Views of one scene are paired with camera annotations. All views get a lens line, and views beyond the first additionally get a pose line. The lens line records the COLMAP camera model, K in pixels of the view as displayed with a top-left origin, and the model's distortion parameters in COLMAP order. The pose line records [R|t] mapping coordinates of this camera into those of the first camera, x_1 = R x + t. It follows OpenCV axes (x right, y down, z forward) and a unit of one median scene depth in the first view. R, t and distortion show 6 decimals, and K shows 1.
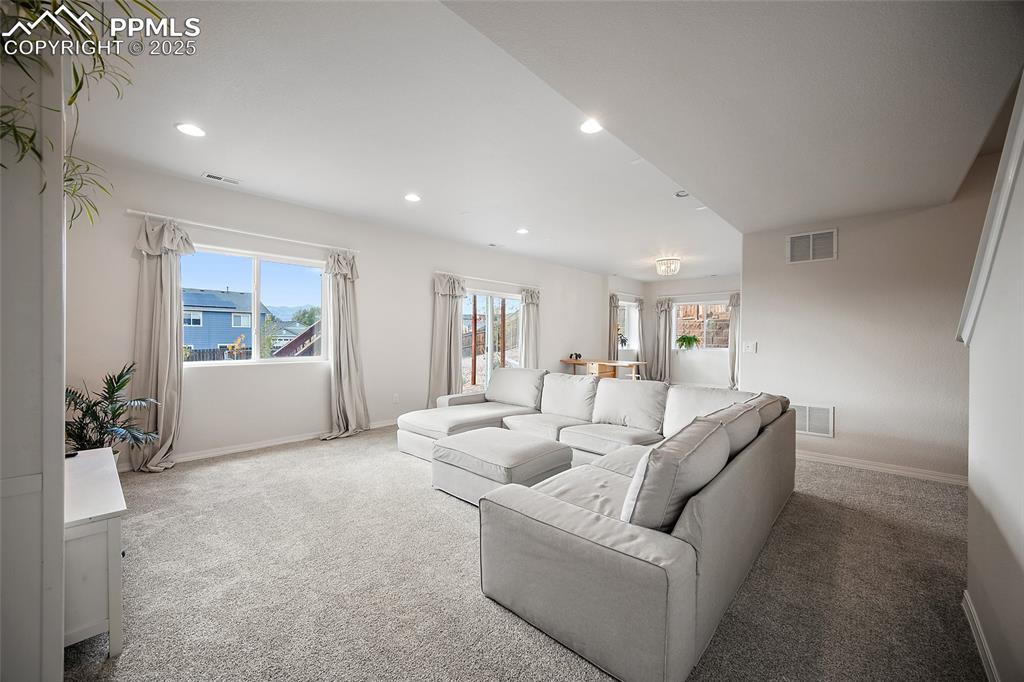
lens RADIAL K [[404.3, 0, 509.6], [0, 404.3, 338.3], [0, 0, 1]] dist [-0.002092, 0.000284]
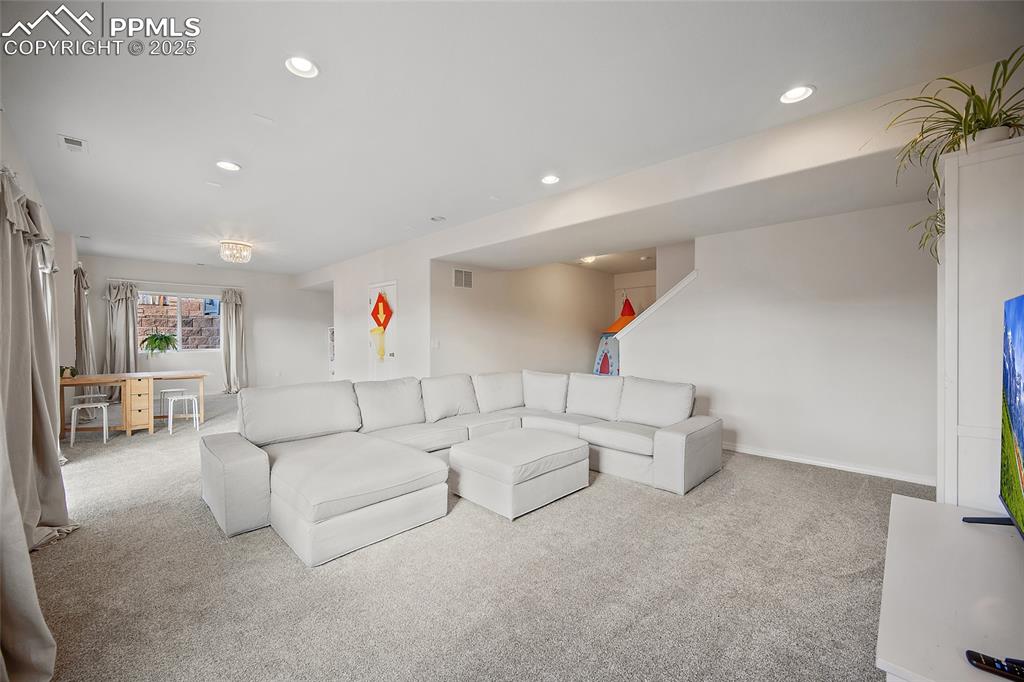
lens RADIAL K [[404.3, 0, 510.0], [0, 404.3, 343.9], [0, 0, 1]] dist [-0.002092, 0.000284]
pose [[0.016118, -0.021721, 0.999634, -0.425819], [0.004667, 0.999755, 0.021648, -0.004561], [-0.999859, 0.004316, 0.016215, 0.418858]]
